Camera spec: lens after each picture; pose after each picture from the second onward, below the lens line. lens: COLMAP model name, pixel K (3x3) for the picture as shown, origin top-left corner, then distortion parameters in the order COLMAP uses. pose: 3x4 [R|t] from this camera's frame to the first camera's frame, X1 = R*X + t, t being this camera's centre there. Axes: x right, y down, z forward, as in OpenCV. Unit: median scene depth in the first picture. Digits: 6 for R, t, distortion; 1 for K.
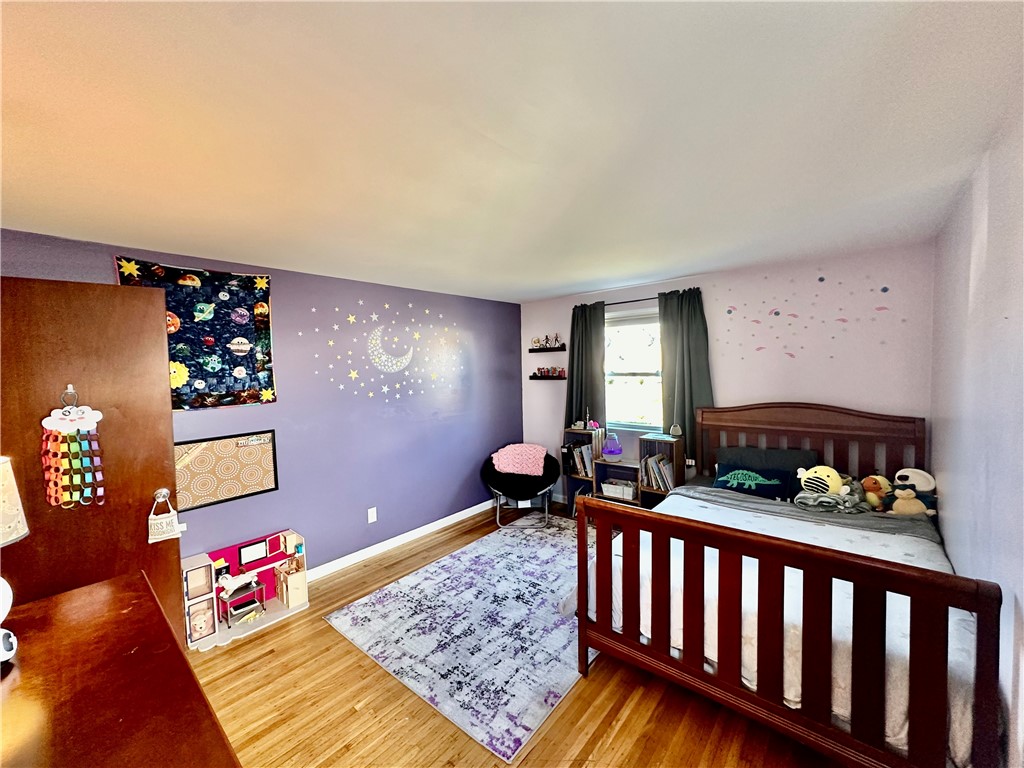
lens RADIAL K [[406.7, 0, 513.2], [0, 406.7, 383.6], [0, 0, 1]] dist [-0.003536, 0.000486]
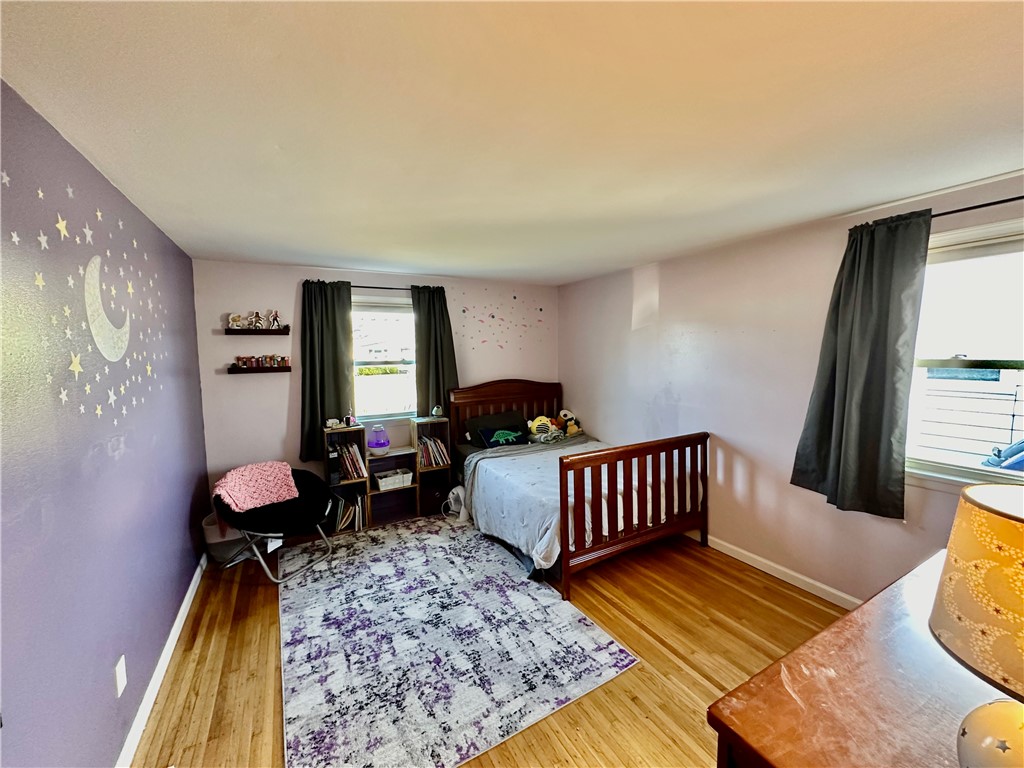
lens RADIAL K [[406.7, 0, 513.2], [0, 406.7, 383.6], [0, 0, 1]] dist [-0.003536, 0.000486]
pose [[0.341477, -0.056980, 0.938161, -0.687453], [0.045433, 0.997995, 0.044077, -0.001840], [-0.938791, 0.027572, 0.343381, 0.486179]]
